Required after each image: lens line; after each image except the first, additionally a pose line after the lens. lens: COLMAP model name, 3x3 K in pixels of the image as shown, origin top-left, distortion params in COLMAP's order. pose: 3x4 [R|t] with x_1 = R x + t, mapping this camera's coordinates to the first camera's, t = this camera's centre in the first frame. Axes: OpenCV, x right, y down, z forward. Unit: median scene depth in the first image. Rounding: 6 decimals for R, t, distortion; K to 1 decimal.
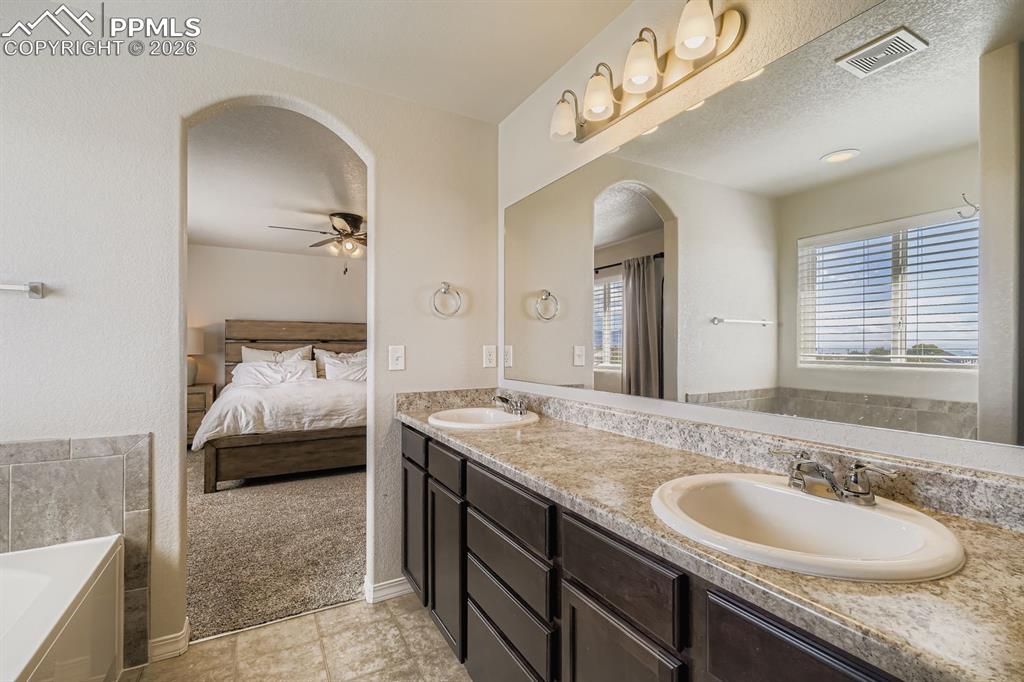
lens RADIAL K [[457.5, 0, 508.3], [0, 457.5, 342.5], [0, 0, 1]] dist [0.001689, -0.000061]
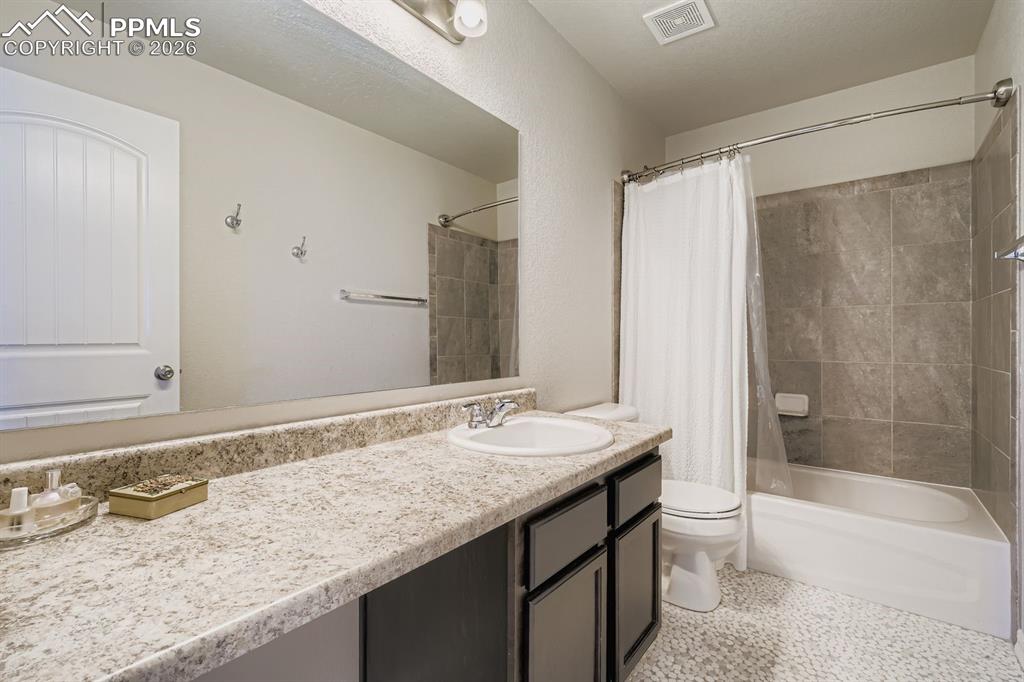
lens RADIAL K [[457.5, 0, 509.0], [0, 457.5, 339.1], [0, 0, 1]] dist [0.001689, -0.000061]
pose [[-0.389138, -0.005475, 0.921163, -0.476718], [-0.013278, 0.999912, 0.000334, 0.025535], [-0.921084, -0.012101, -0.389176, 1.013207]]
